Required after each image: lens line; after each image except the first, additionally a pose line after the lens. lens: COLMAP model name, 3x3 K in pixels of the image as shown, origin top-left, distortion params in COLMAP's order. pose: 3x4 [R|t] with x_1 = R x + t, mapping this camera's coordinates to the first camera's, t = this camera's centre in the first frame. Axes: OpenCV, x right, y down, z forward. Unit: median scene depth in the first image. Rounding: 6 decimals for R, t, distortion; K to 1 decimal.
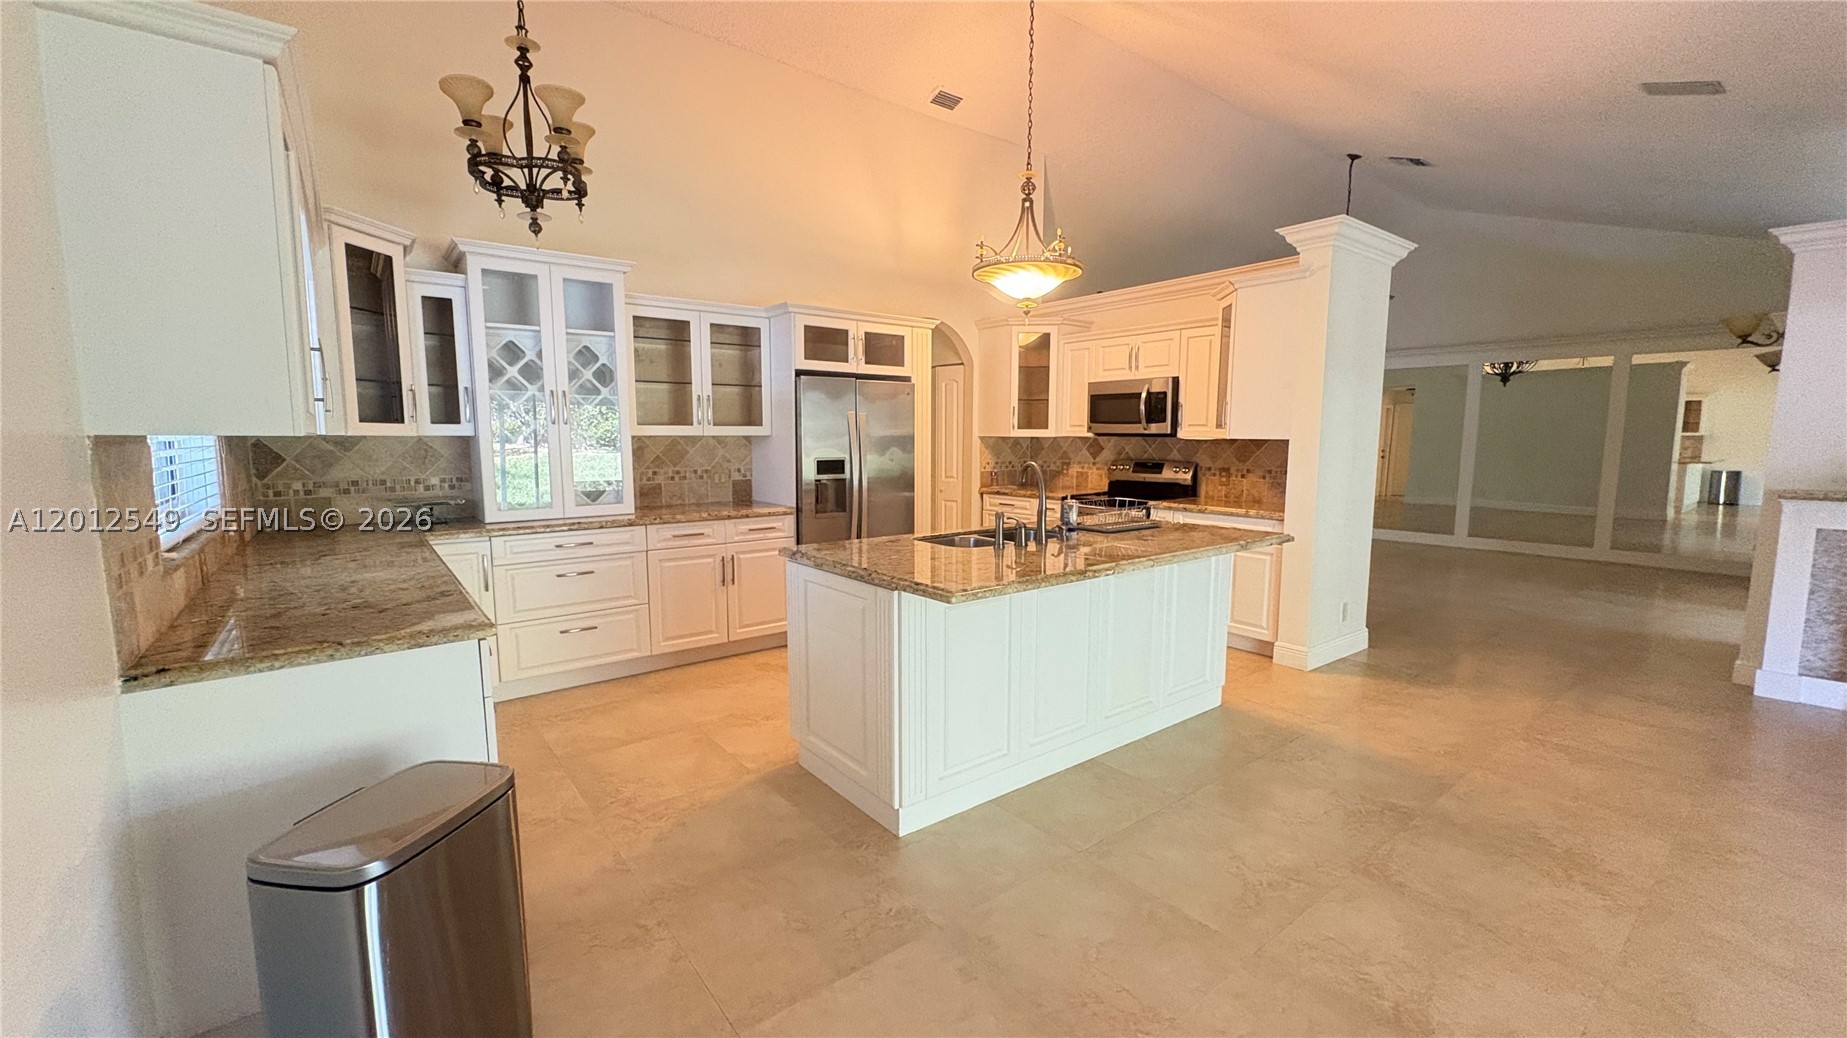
lens RADIAL K [[736.6, 0, 922.9], [0, 736.6, 518.8], [0, 0, 1]] dist [0.000178, 0.000298]
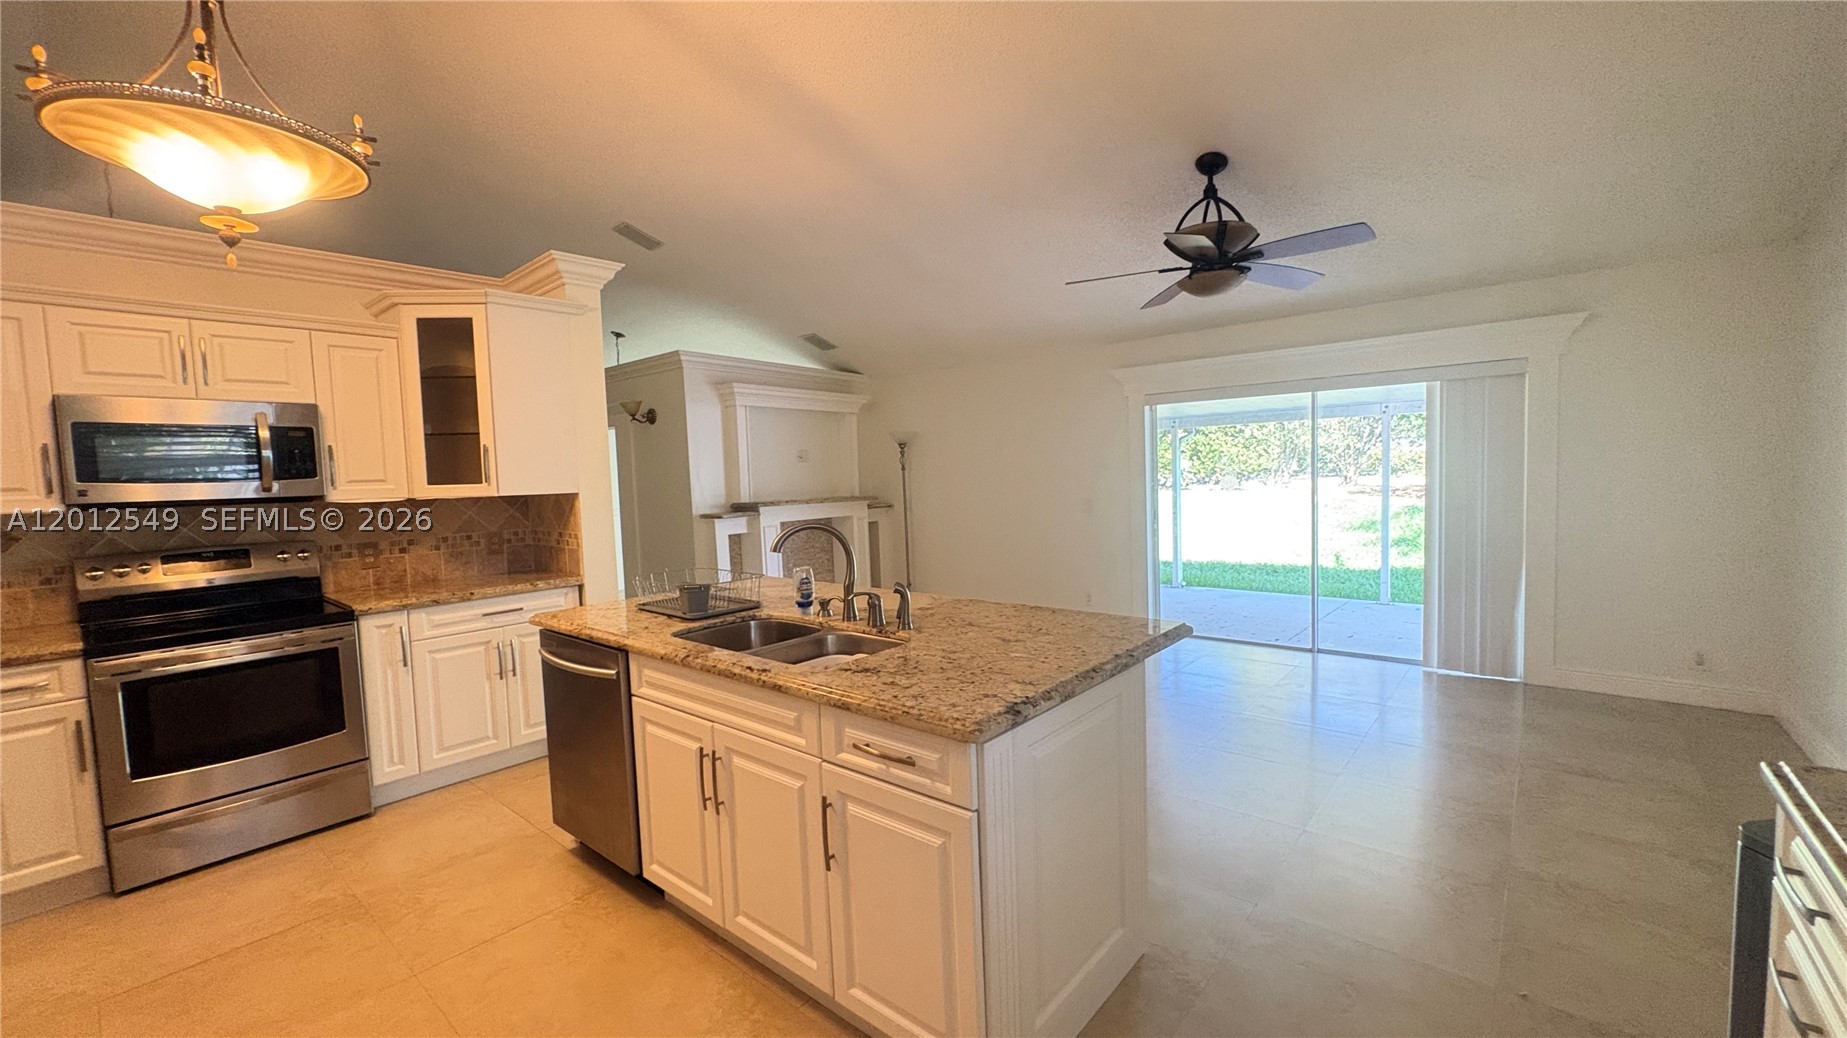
lens RADIAL K [[736.6, 0, 923.2], [0, 736.6, 520.4], [0, 0, 1]] dist [0.000178, 0.000298]
pose [[-0.204254, -0.063201, 0.976876, -0.376006], [0.143112, 0.985264, 0.093667, -0.082406], [-0.968400, 0.158934, -0.192199, 0.644843]]
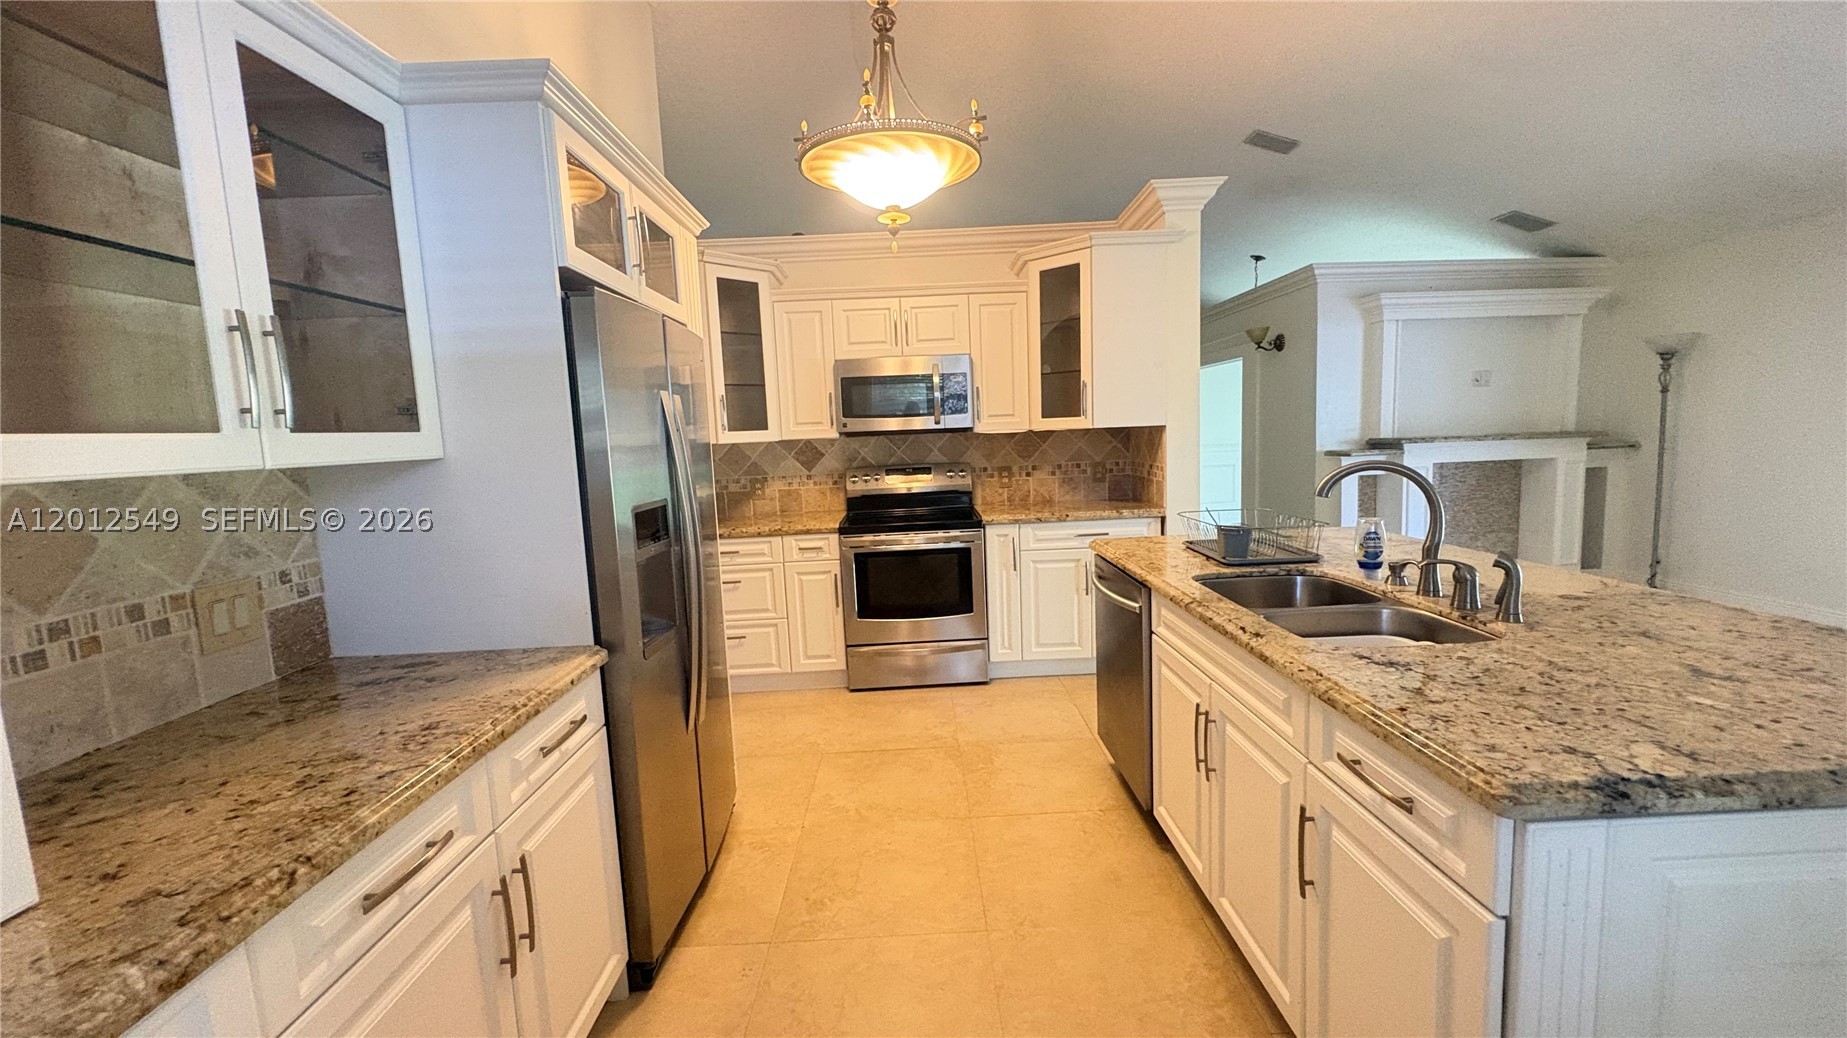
lens RADIAL K [[736.6, 0, 924.0], [0, 736.6, 519.0], [0, 0, 1]] dist [0.000178, 0.000298]
pose [[0.598483, -0.124153, 0.791457, -0.326153], [0.135711, 0.989353, 0.052574, -0.068613], [-0.789557, 0.075945, 0.608960, 0.581703]]
